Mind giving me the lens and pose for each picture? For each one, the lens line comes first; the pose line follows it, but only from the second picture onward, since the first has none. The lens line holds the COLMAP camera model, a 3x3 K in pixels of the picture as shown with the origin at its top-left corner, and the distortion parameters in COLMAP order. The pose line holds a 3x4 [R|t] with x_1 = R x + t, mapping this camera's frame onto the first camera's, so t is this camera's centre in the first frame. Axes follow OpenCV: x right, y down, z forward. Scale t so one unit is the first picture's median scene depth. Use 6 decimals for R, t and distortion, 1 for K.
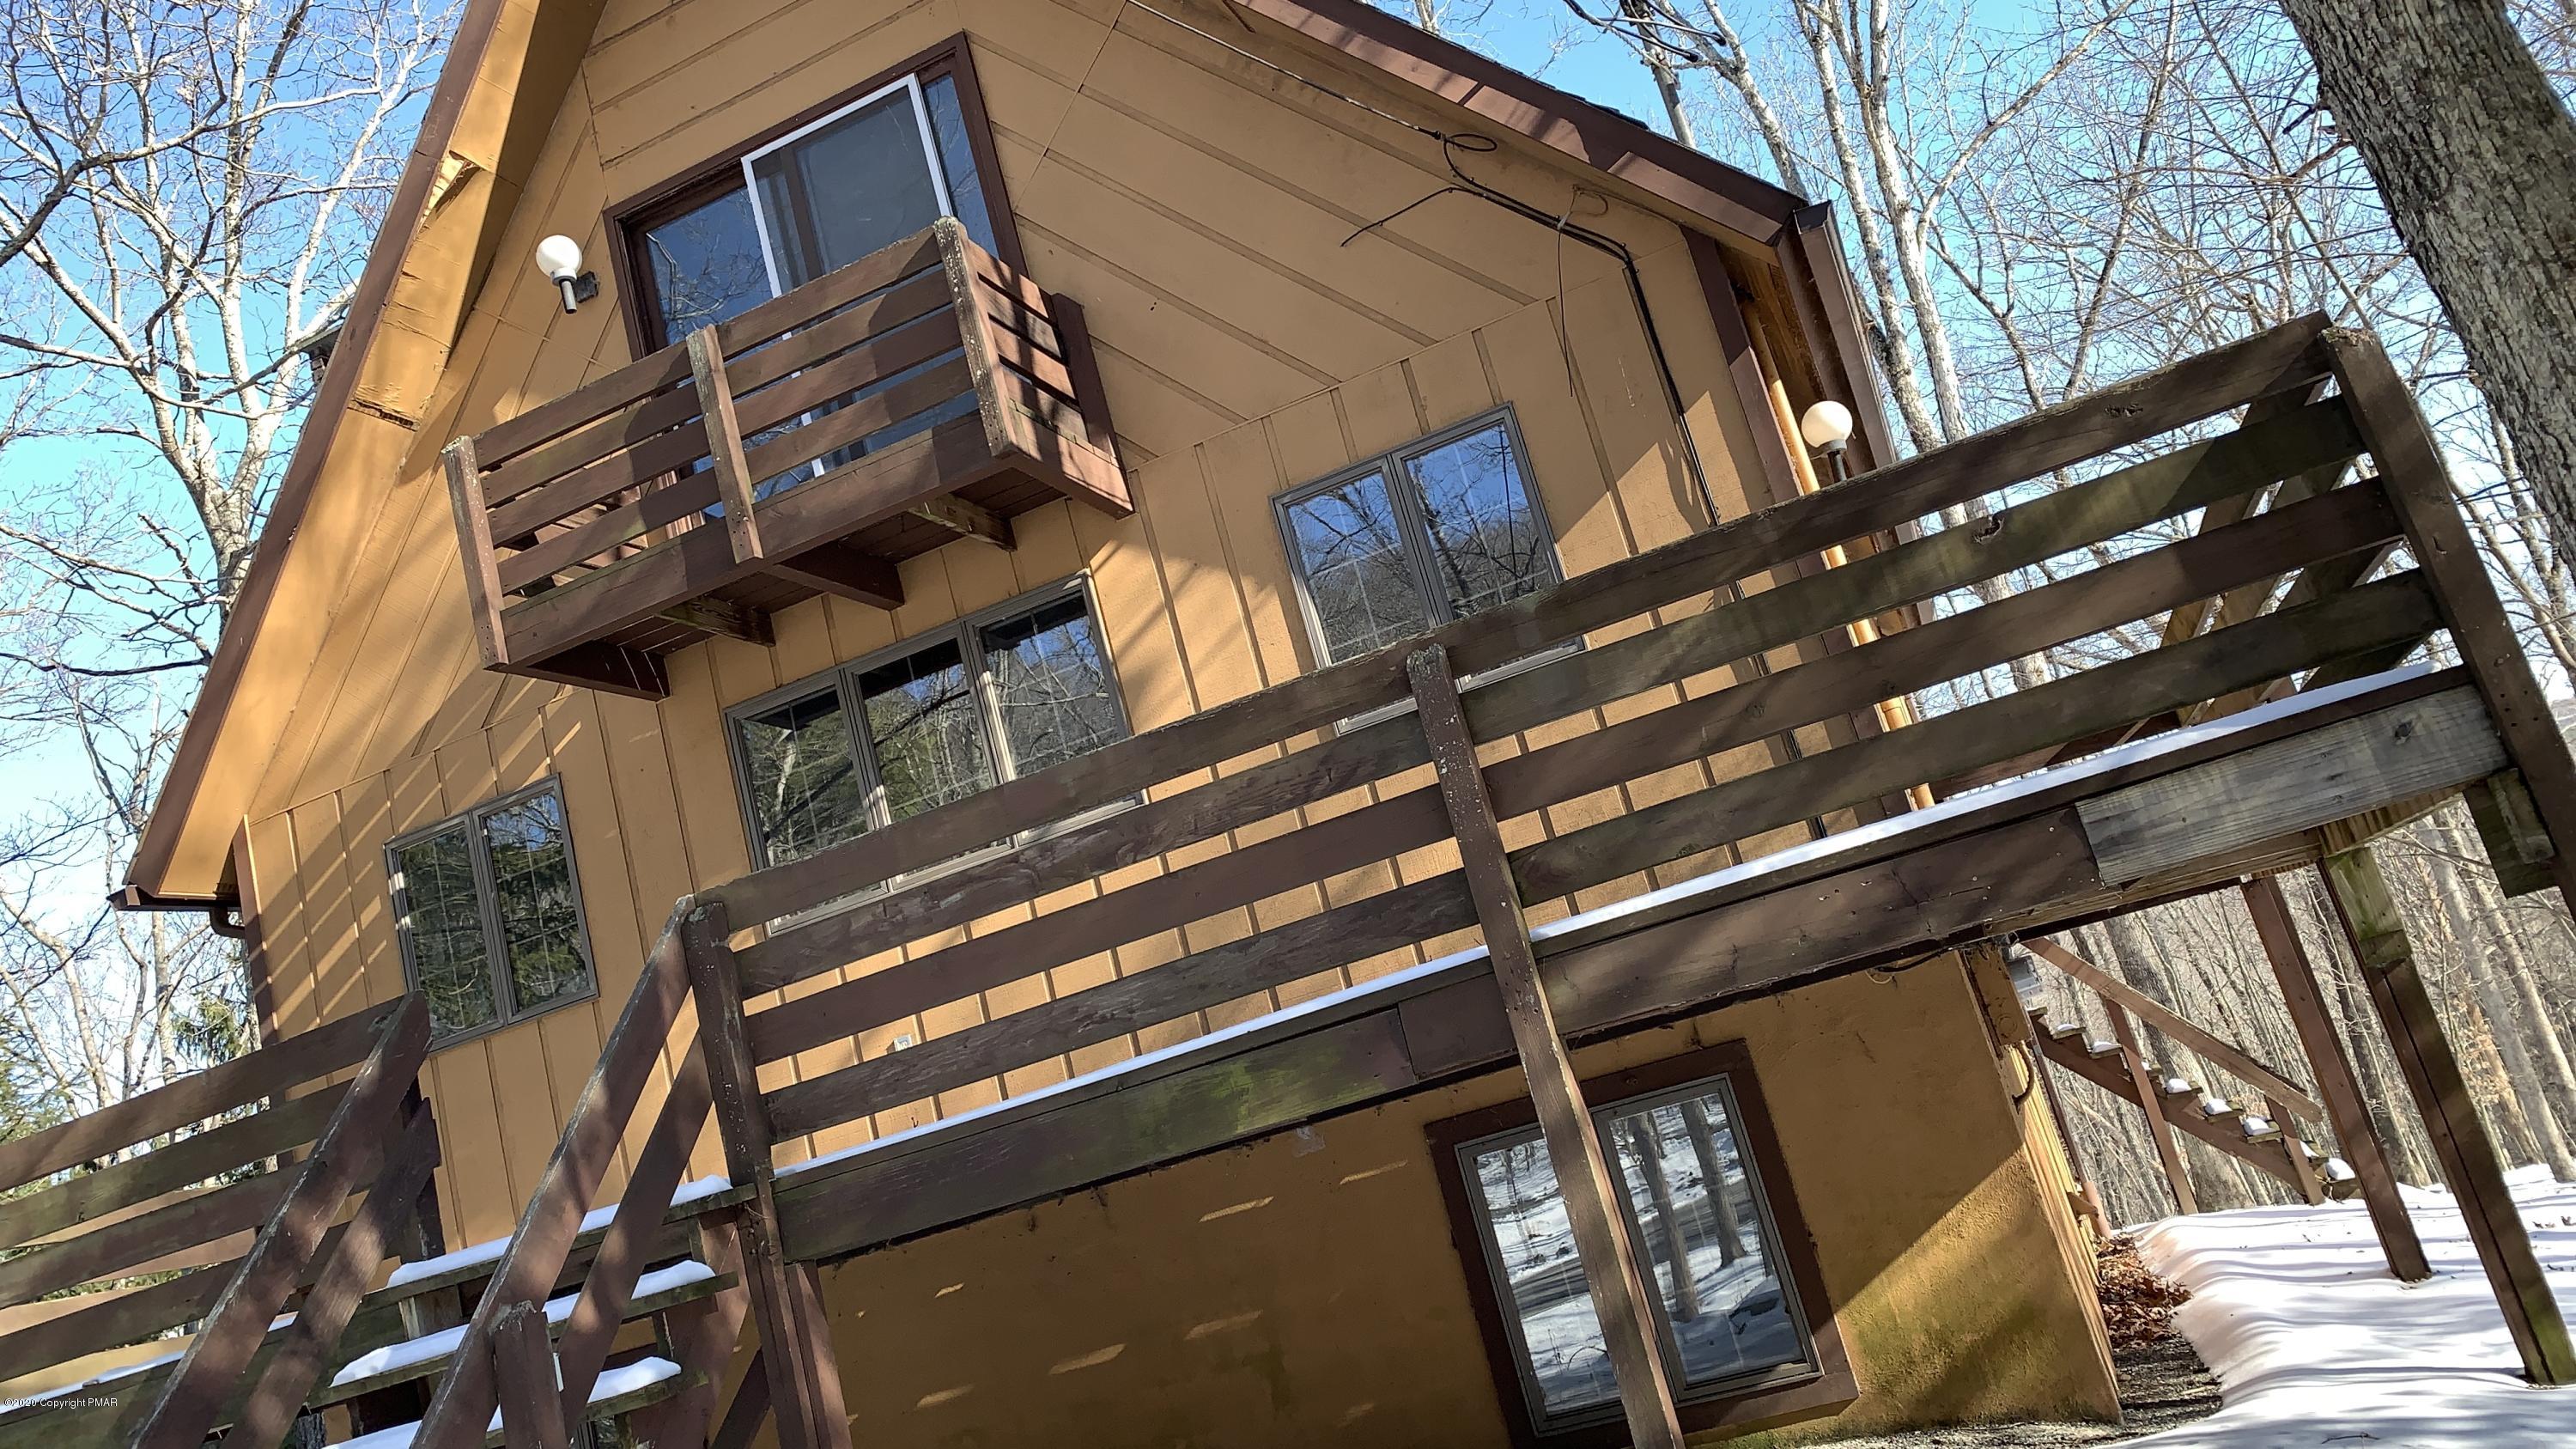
lens RADIAL K [[1998.8, 0, 1288.0], [0, 1998.8, 724.5], [0, 0, 1]] dist [-0.001941, -0.002320]
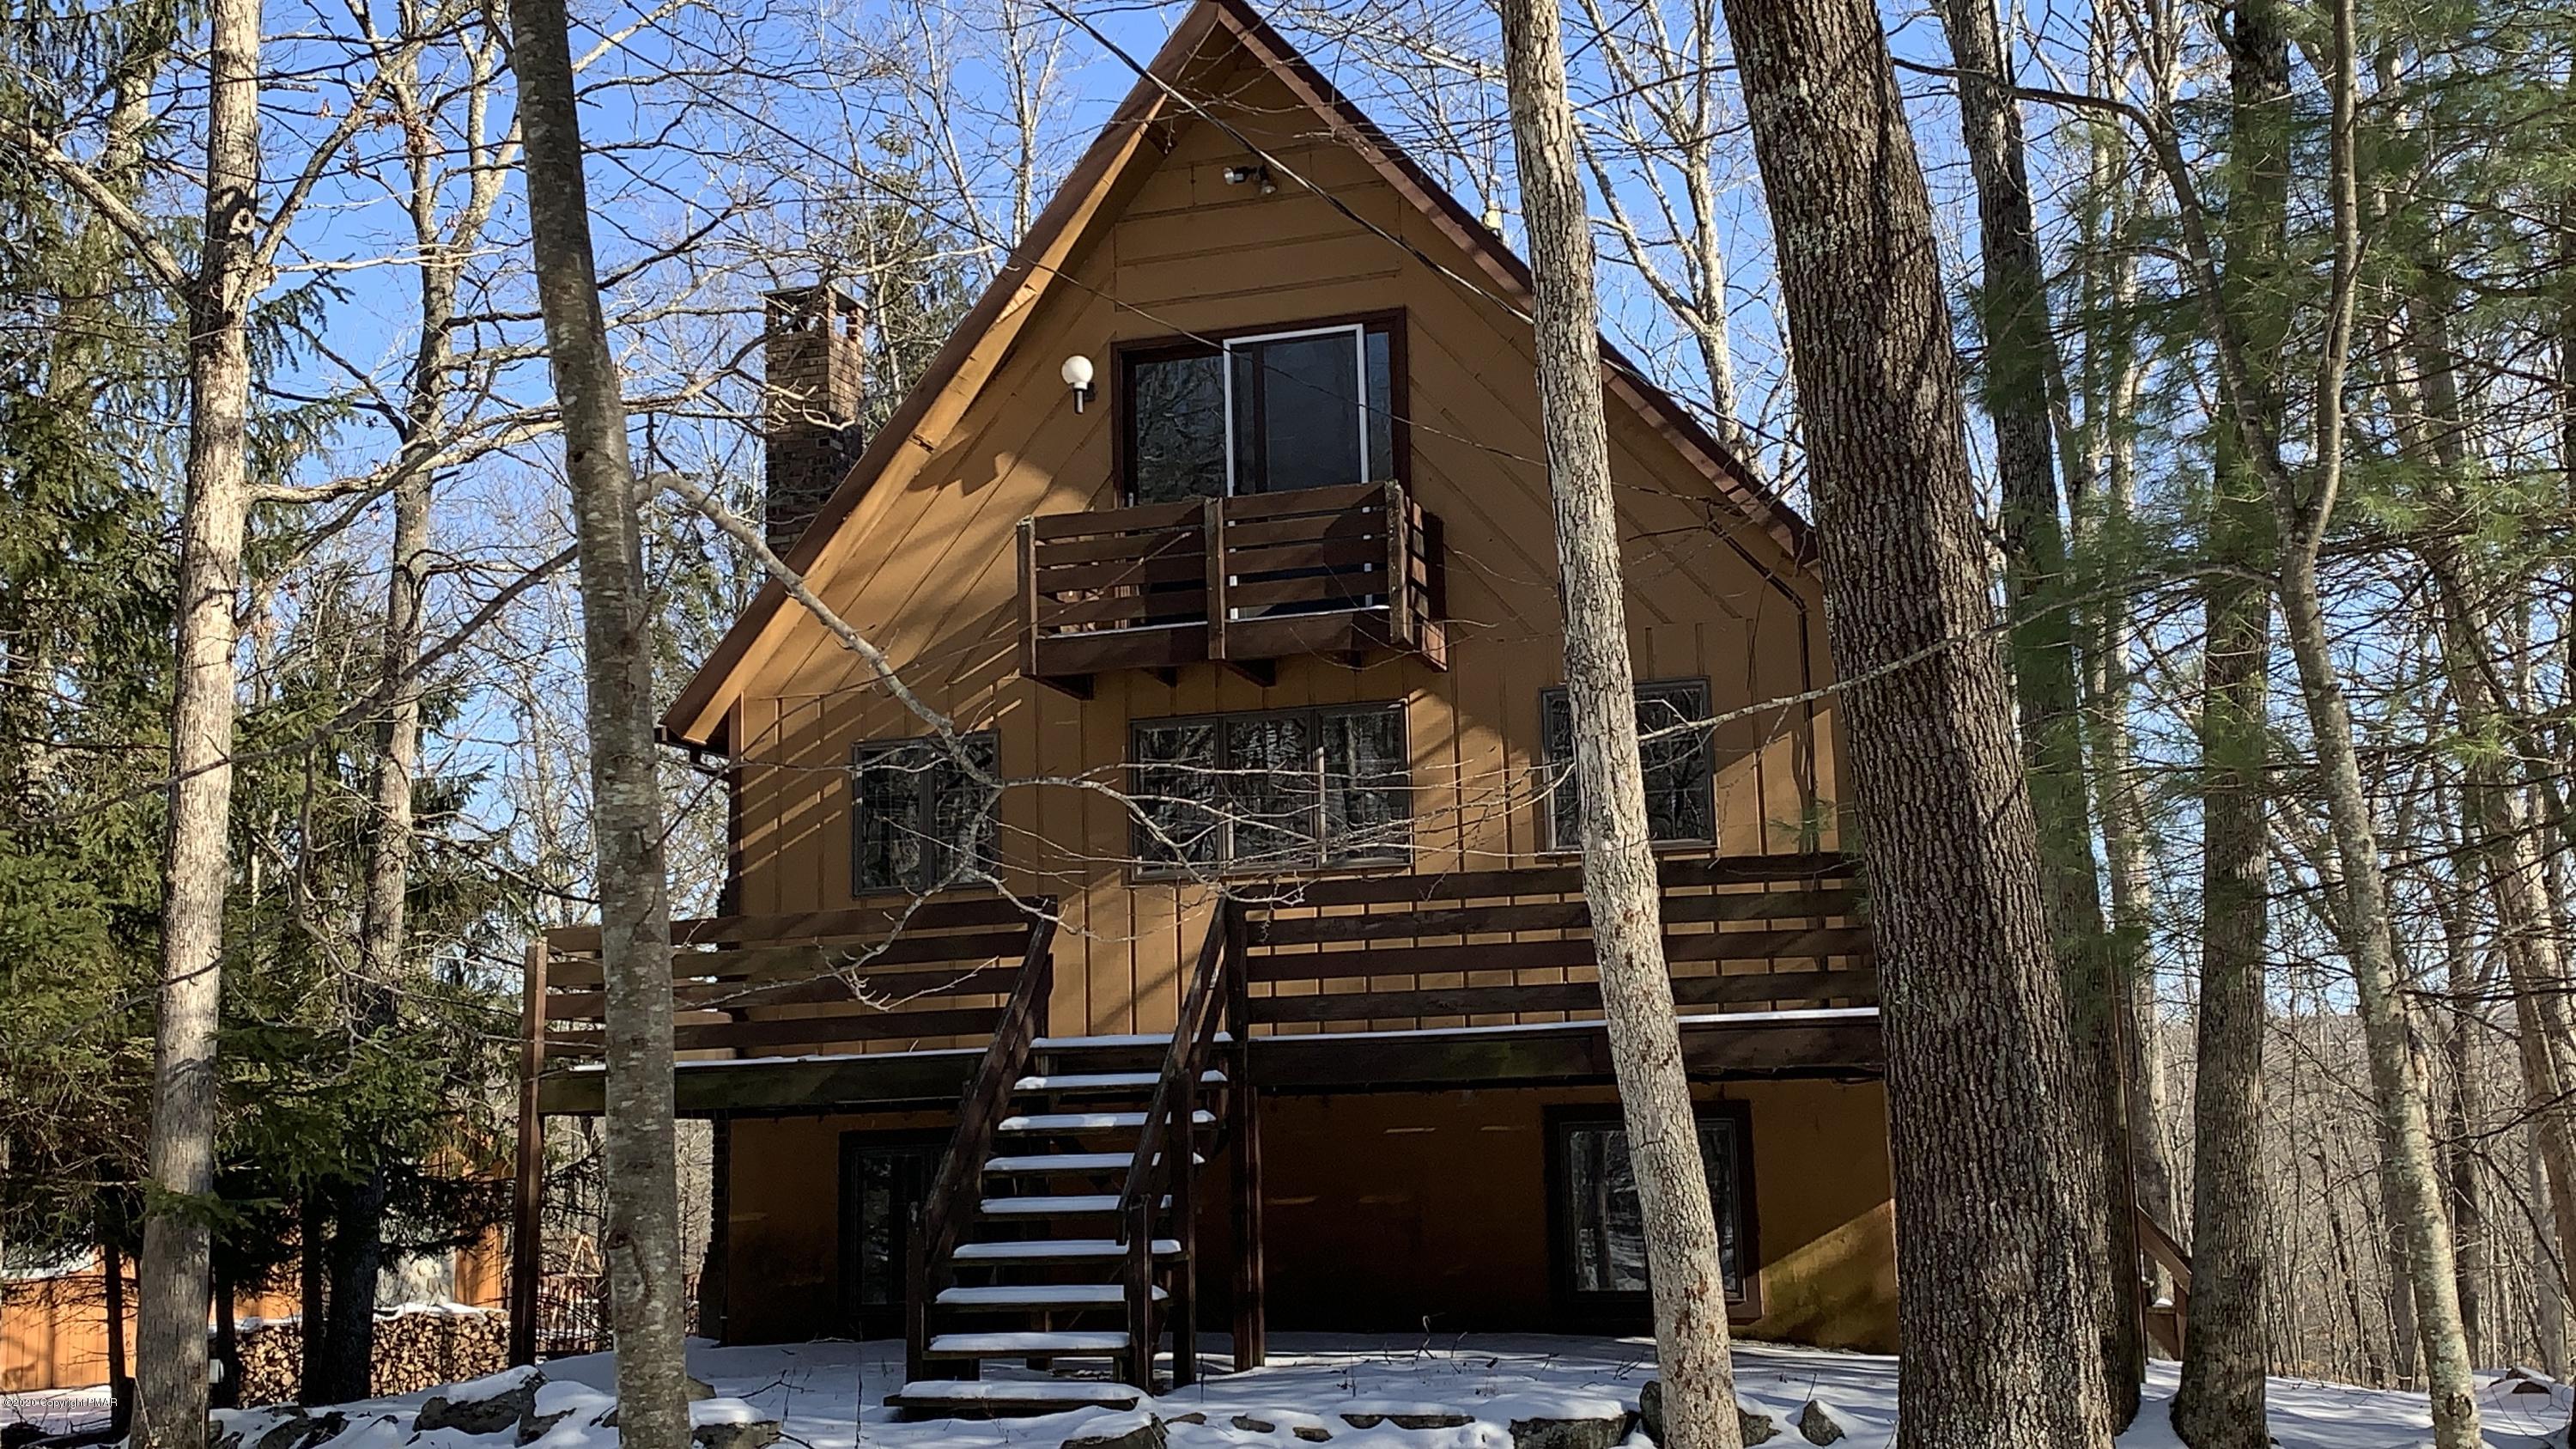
lens RADIAL K [[2742.4, 0, 1288.0], [0, 2742.4, 724.5], [0, 0, 1]] dist [0.011830, 0.000512]
pose [[0.969155, 0.245737, 0.018758, -0.205143], [-0.246313, 0.968351, 0.040335, -0.112238], [-0.008253, -0.043711, 0.999010, -0.984212]]
